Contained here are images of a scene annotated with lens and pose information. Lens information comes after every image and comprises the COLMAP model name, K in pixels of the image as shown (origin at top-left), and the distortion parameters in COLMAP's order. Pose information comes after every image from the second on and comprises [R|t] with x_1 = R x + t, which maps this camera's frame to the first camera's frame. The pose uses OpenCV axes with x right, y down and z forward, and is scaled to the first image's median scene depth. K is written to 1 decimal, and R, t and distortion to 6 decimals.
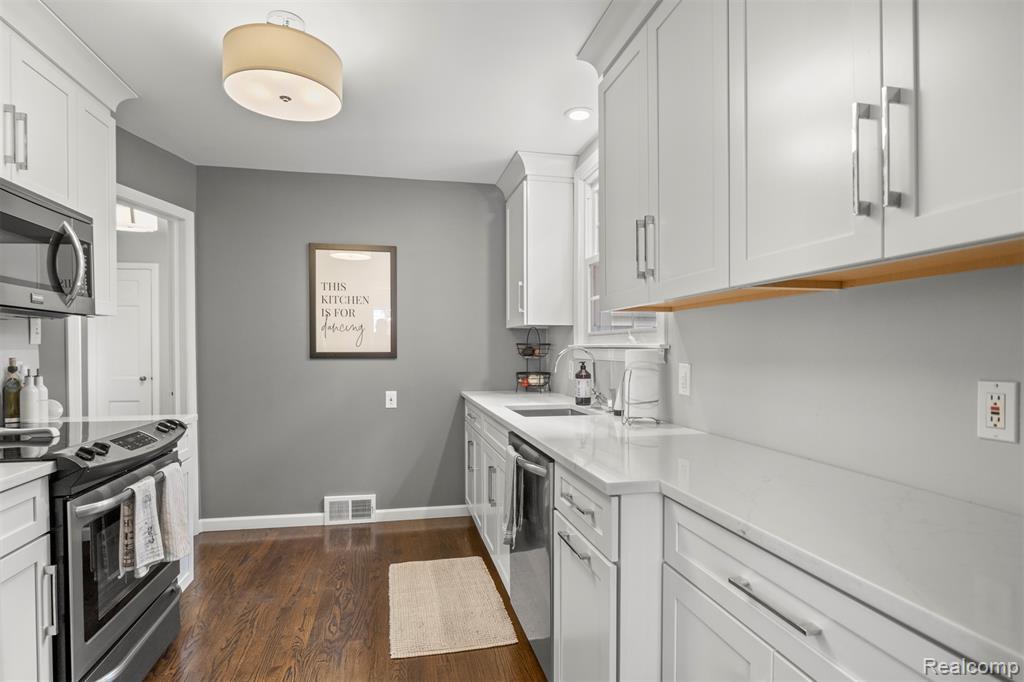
lens RADIAL K [[542.7, 0, 520.0], [0, 542.7, 355.9], [0, 0, 1]] dist [-0.012792, -0.000238]
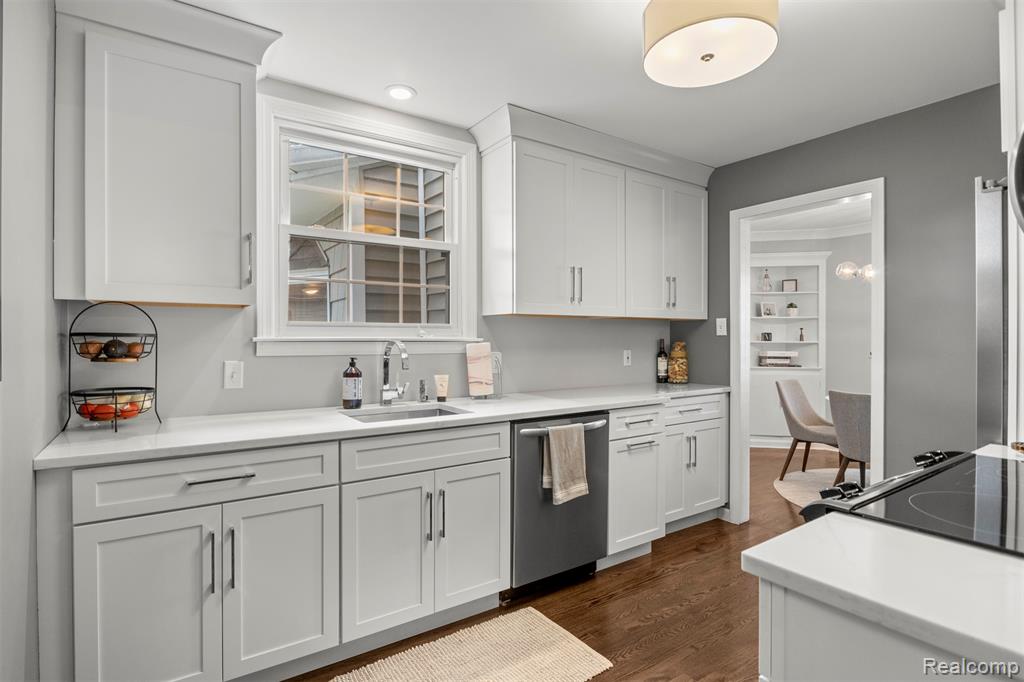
lens RADIAL K [[505.0, 0, 511.5], [0, 505.0, 339.6], [0, 0, 1]] dist [-0.012910, -0.001734]
pose [[-0.369896, -0.002559, 0.929069, -0.824627], [0.010695, 0.999918, 0.007012, -0.023523], [-0.929011, 0.012531, -0.369839, 1.230662]]
